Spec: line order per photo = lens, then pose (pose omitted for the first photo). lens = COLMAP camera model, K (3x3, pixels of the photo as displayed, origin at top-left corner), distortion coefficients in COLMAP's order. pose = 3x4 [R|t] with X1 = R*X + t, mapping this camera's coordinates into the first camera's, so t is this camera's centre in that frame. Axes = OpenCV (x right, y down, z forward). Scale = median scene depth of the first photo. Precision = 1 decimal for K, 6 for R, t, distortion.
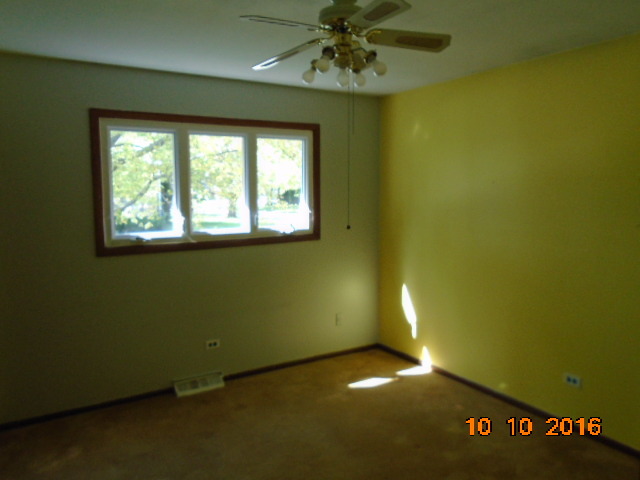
lens RADIAL K [[452.9, 0, 329.0], [0, 452.9, 229.8], [0, 0, 1]] dist [-0.005693, -0.001178]
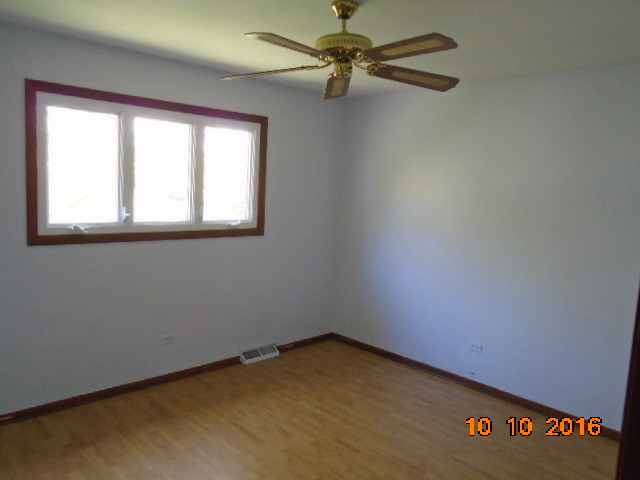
lens RADIAL K [[489.9, 0, 332.4], [0, 489.9, 237.7], [0, 0, 1]] dist [-0.008798, 0.002341]
pose [[0.973937, 0.029414, 0.224903, -0.133565], [-0.033828, 0.999303, 0.015797, 0.007805], [-0.224281, -0.022994, 0.974253, -0.080293]]
